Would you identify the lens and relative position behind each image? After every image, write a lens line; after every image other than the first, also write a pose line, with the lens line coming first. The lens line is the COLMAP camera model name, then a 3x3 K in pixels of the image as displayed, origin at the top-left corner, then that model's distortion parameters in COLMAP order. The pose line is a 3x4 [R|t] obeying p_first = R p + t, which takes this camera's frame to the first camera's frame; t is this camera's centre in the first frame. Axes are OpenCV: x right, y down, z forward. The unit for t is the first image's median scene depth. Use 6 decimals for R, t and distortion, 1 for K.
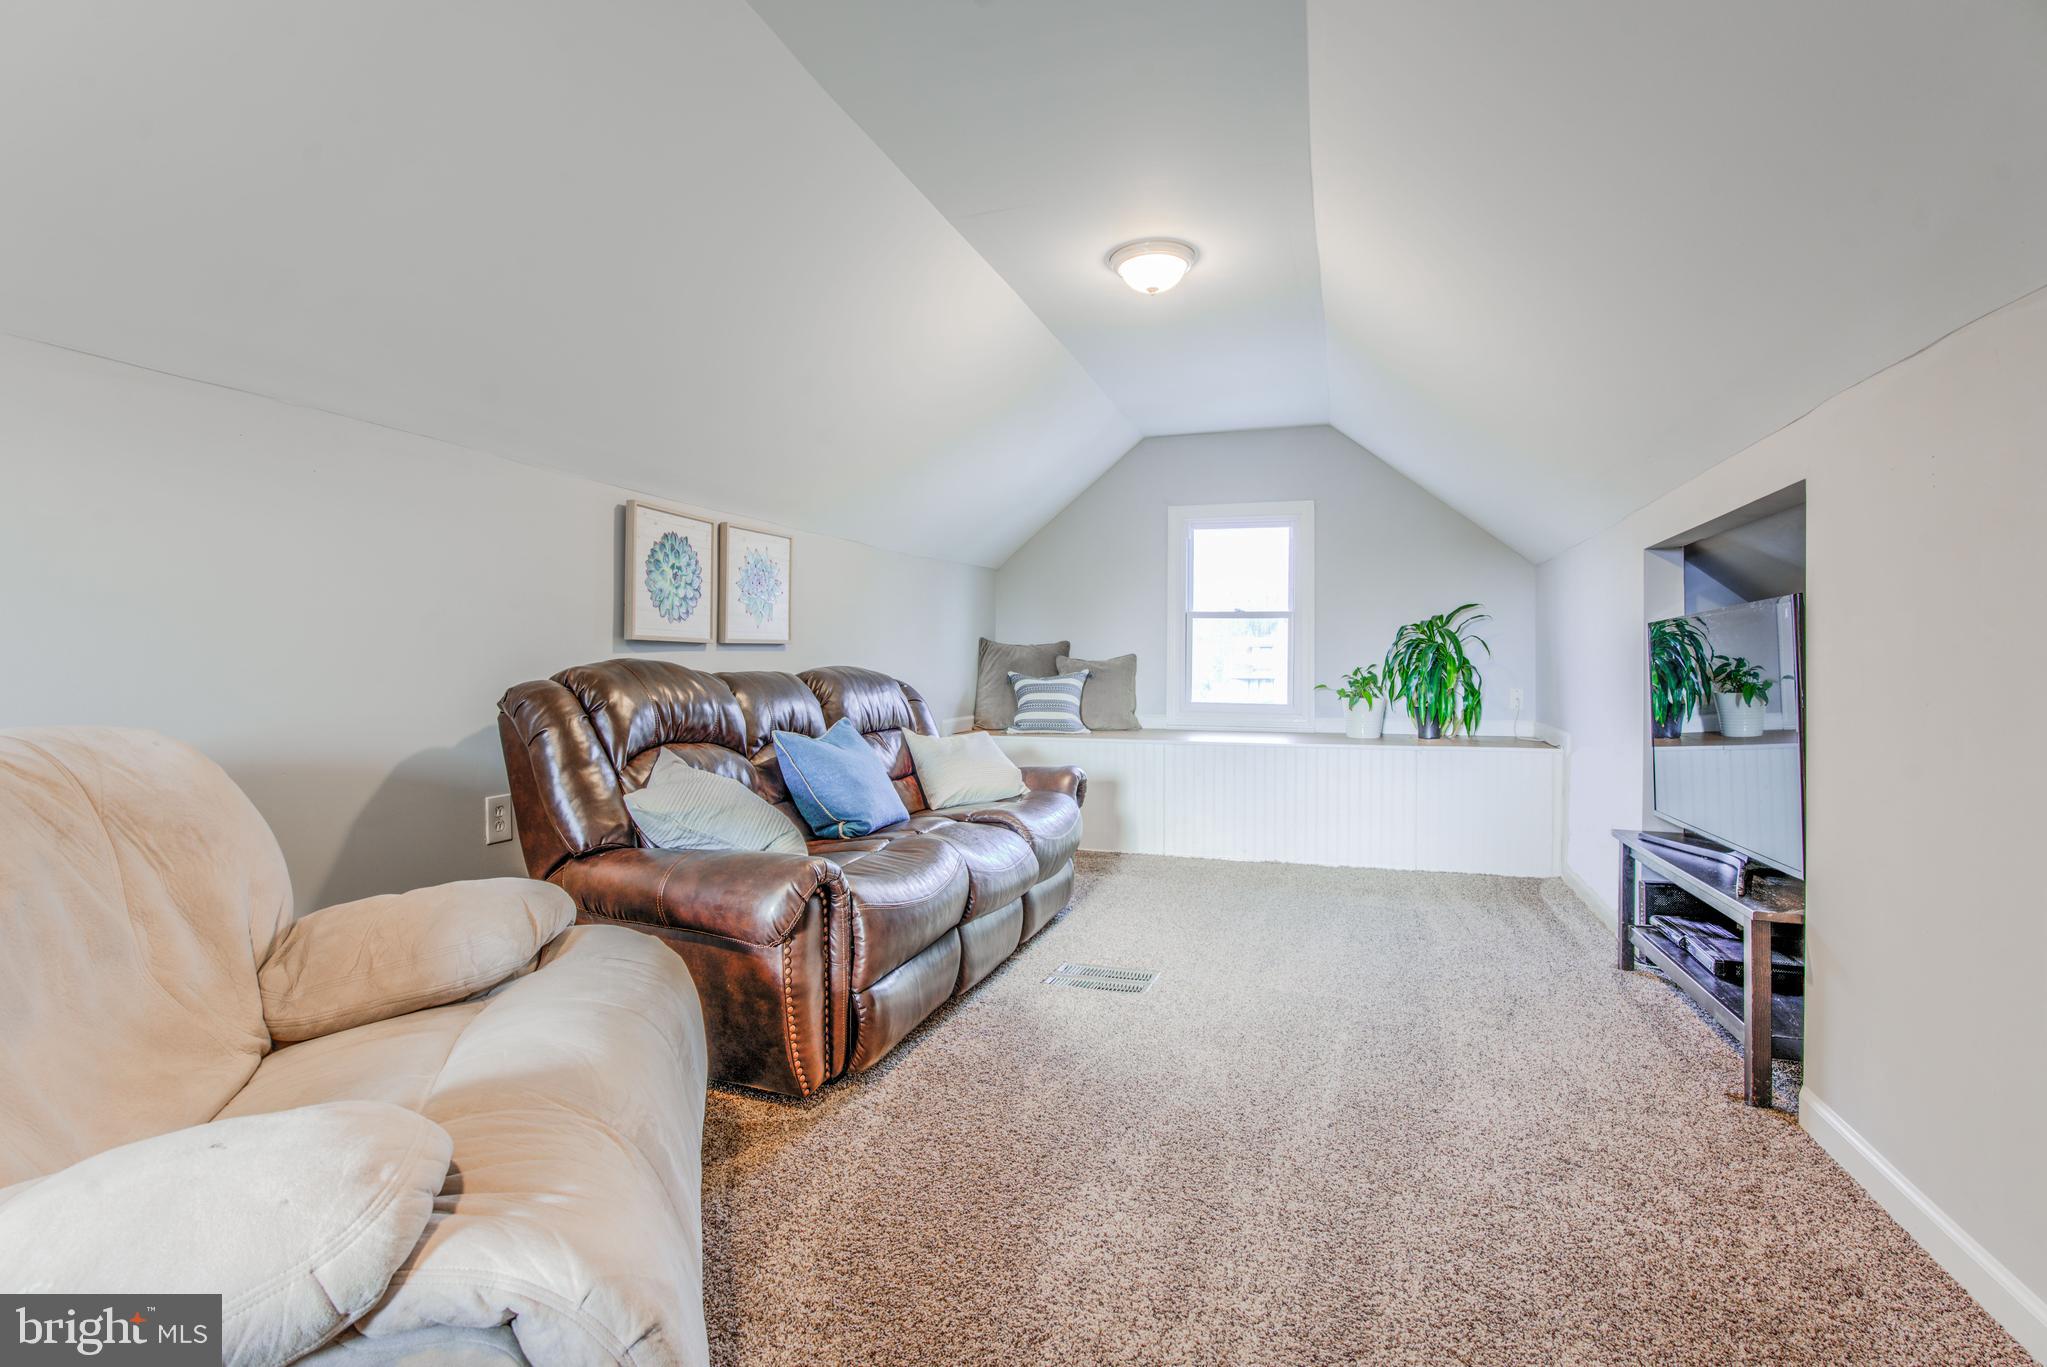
lens RADIAL K [[944.9, 0, 1004.8], [0, 944.9, 678.4], [0, 0, 1]] dist [-0.070638, 0.026510]
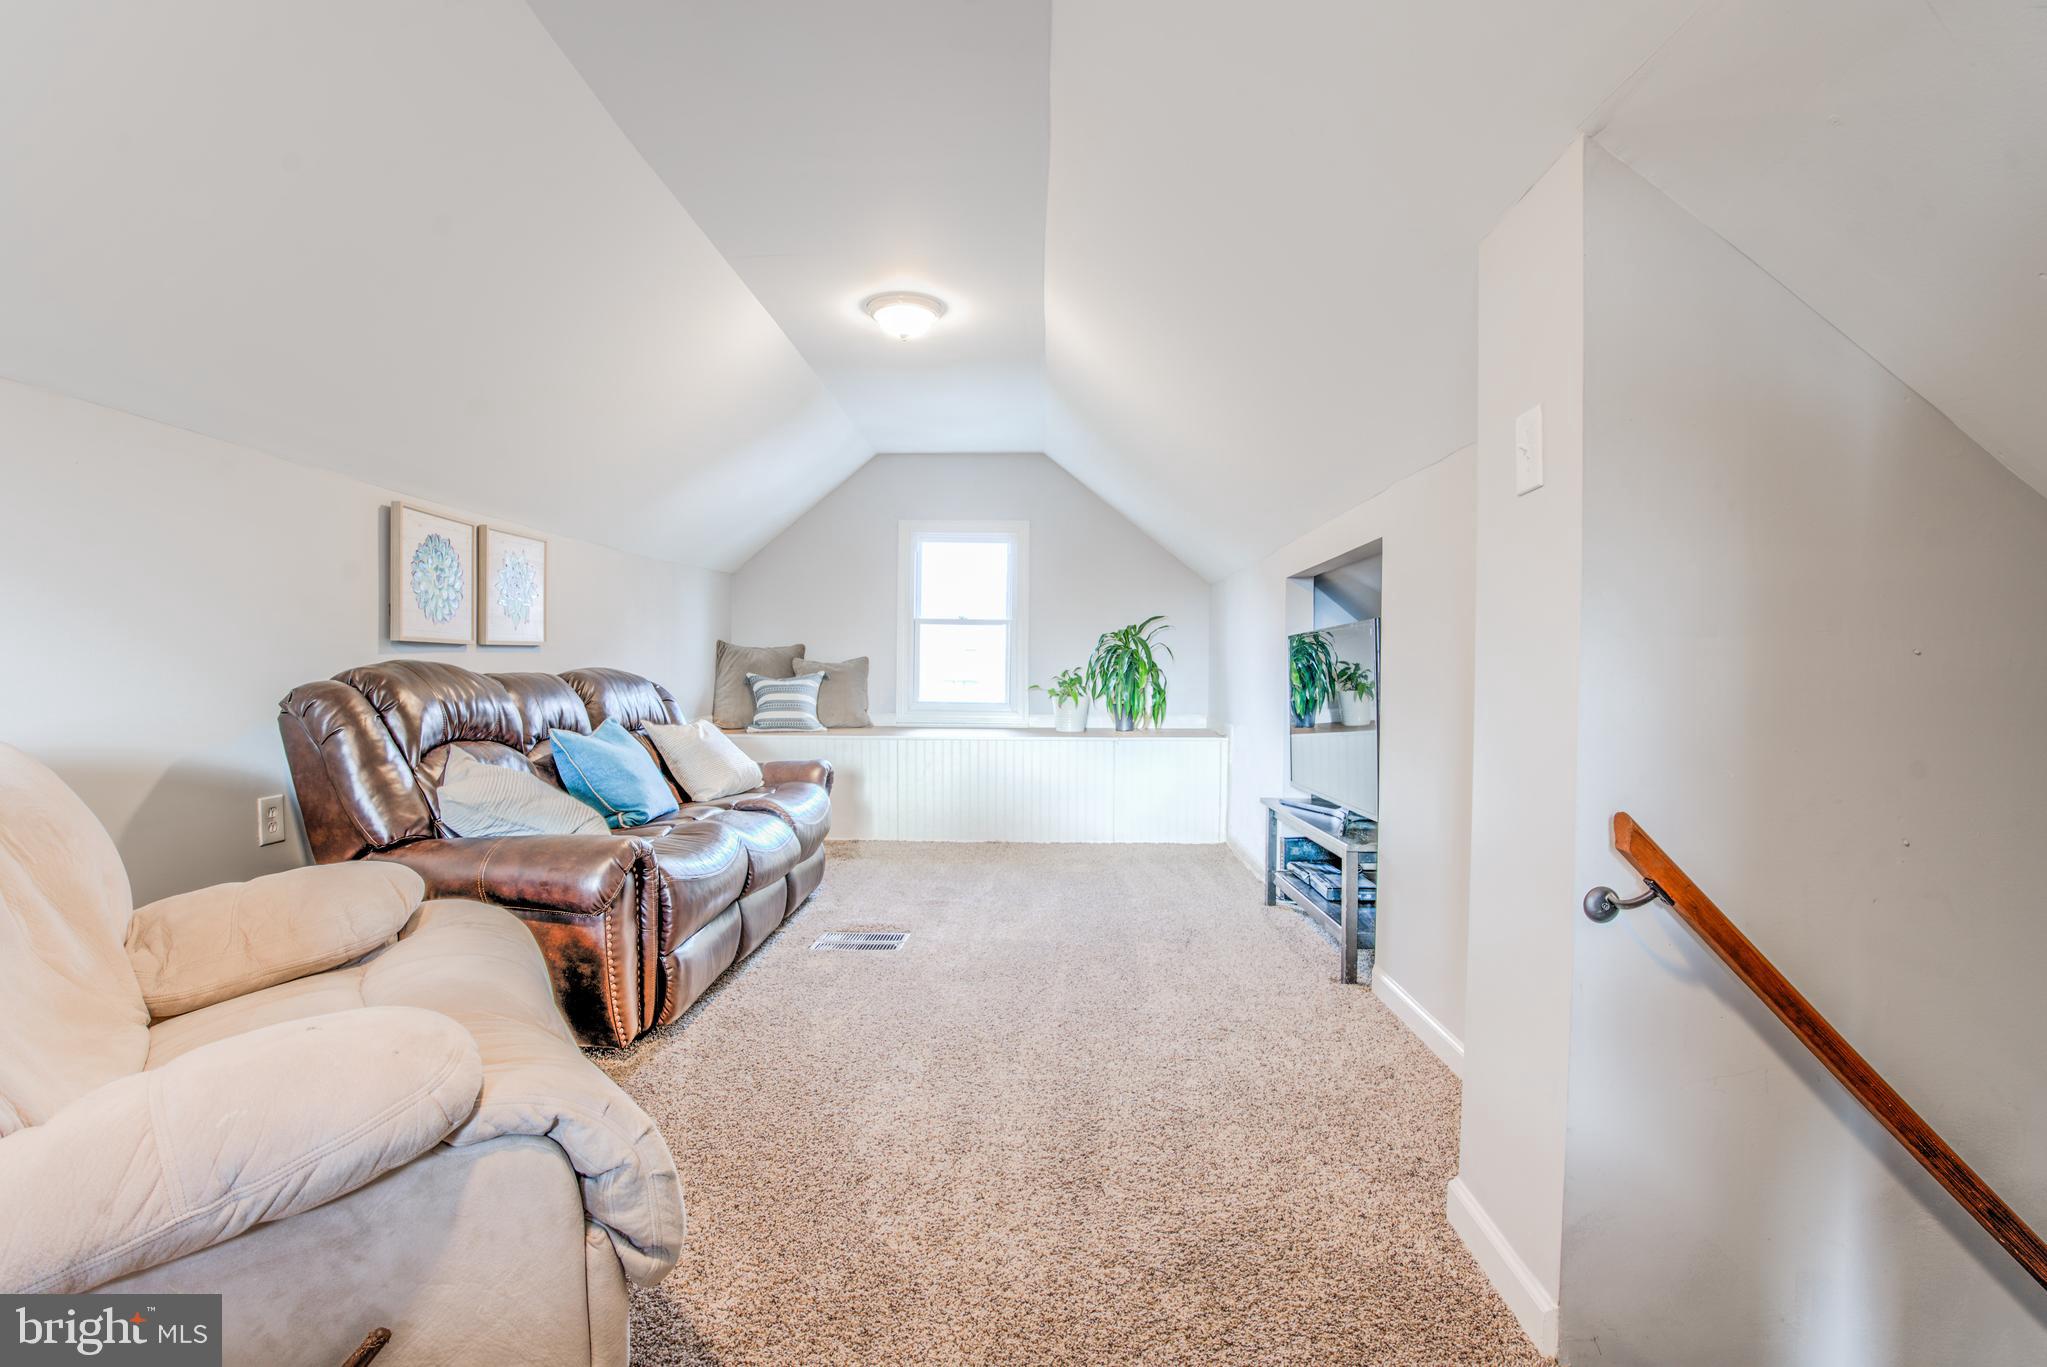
lens RADIAL K [[950.6, 0, 1001.7], [0, 950.6, 710.0], [0, 0, 1]] dist [-0.070658, 0.027860]
pose [[0.954539, -0.009417, 0.297936, -0.072213], [0.000104, 0.999511, 0.031259, 0.001969], [-0.298085, -0.029807, 0.954074, -0.139106]]
